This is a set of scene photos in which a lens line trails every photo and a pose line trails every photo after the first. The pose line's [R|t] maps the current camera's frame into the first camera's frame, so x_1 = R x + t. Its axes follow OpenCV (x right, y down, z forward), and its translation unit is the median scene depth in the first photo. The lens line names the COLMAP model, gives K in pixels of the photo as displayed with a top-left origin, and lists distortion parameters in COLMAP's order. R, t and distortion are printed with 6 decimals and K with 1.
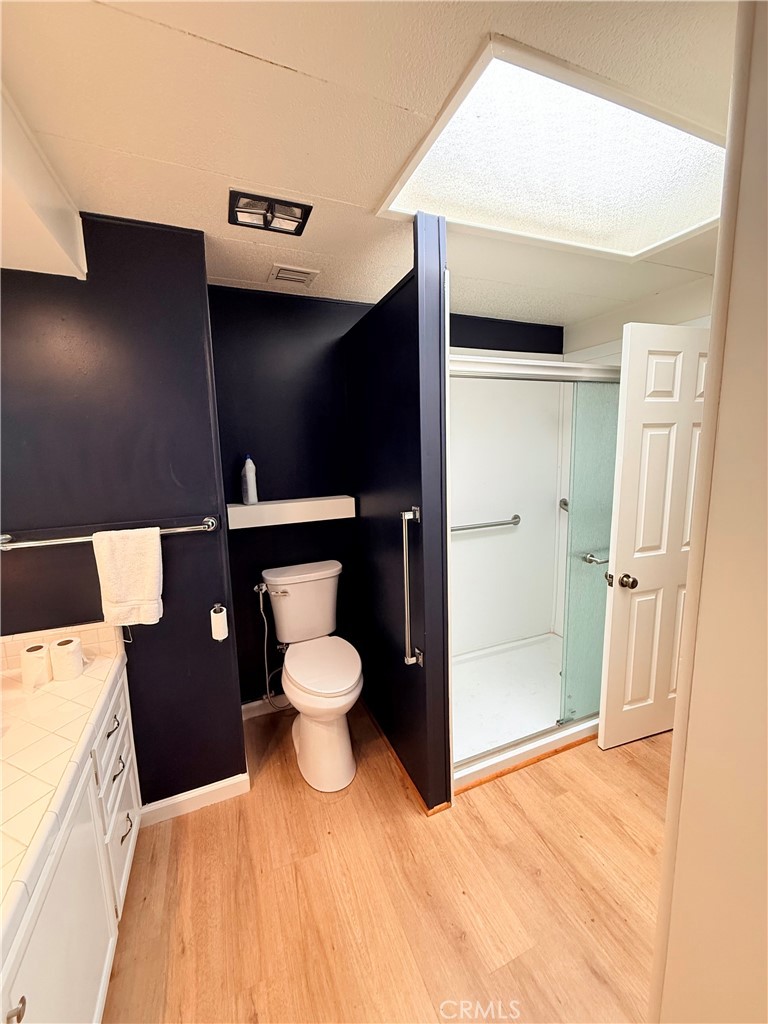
lens RADIAL K [[407.8, 0, 383.2], [0, 407.8, 508.6], [0, 0, 1]] dist [0.000309, -0.000017]
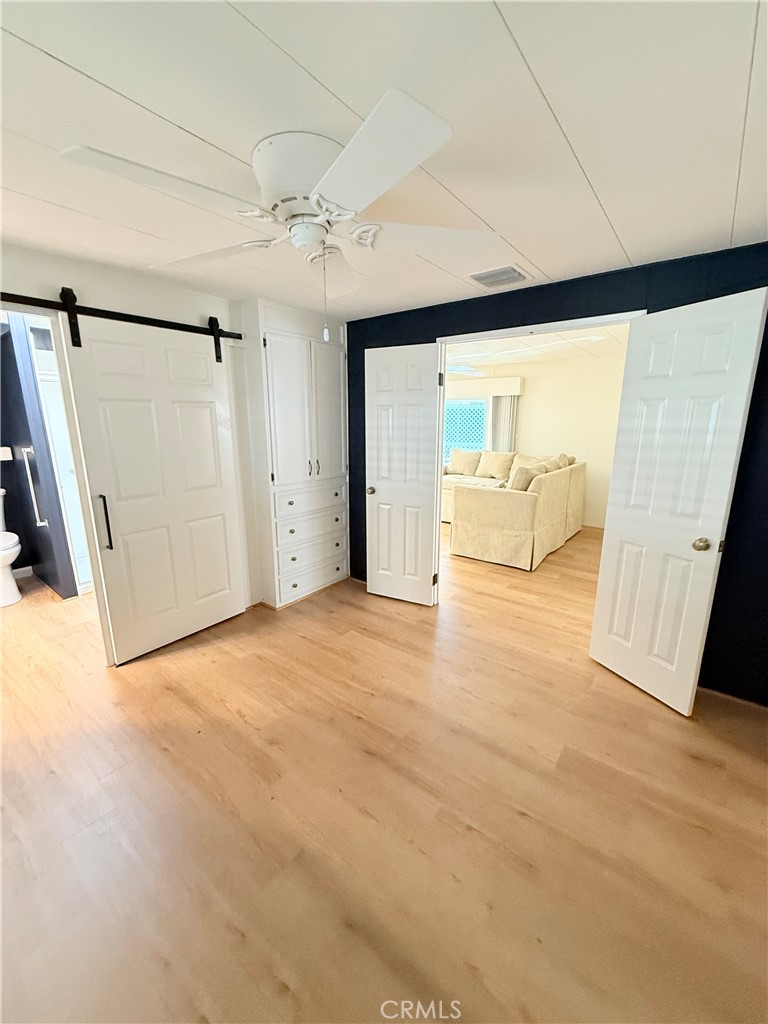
lens RADIAL K [[409.6, 0, 380.9], [0, 409.6, 511.6], [0, 0, 1]] dist [-0.000137, 0.000308]
pose [[0.869659, -0.087561, 0.485826, 0.560653], [0.053737, 0.995087, 0.083153, 0.240835], [-0.490720, -0.046208, 0.870091, -1.596635]]
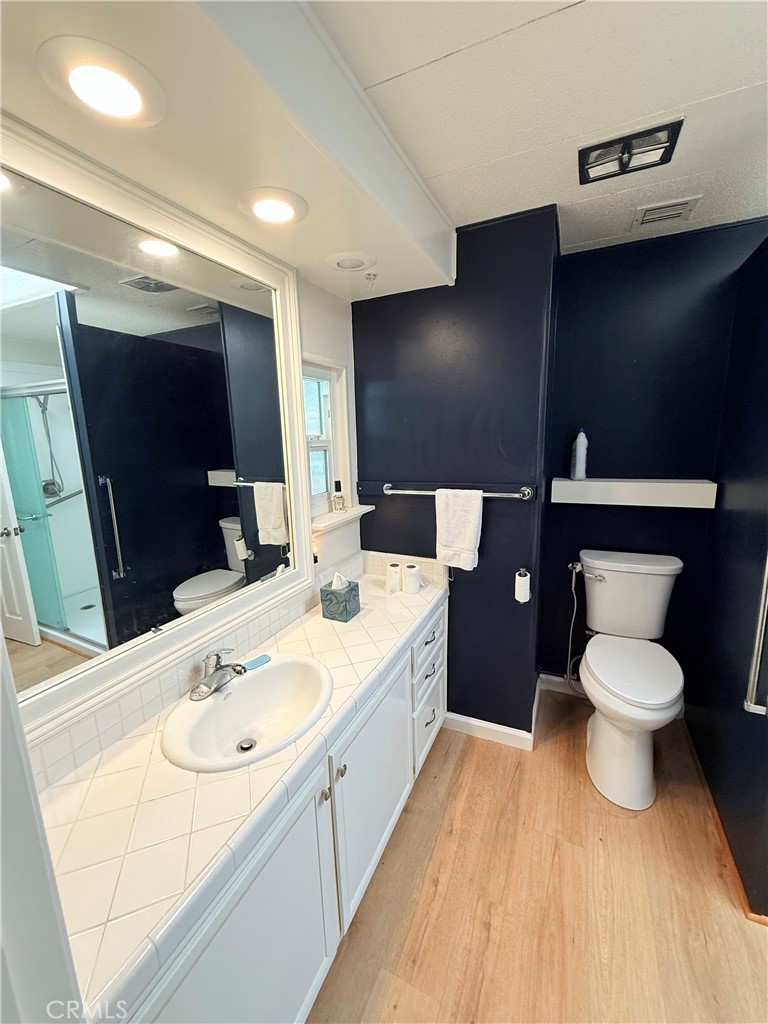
lens RADIAL K [[407.8, 0, 383.2], [0, 407.8, 508.6], [0, 0, 1]] dist [0.000309, -0.000017]
pose [[0.671554, 0.140868, -0.727442, 0.107215], [-0.099309, 0.990015, 0.100036, 0.008306], [0.734270, 0.005061, 0.678838, 0.005050]]
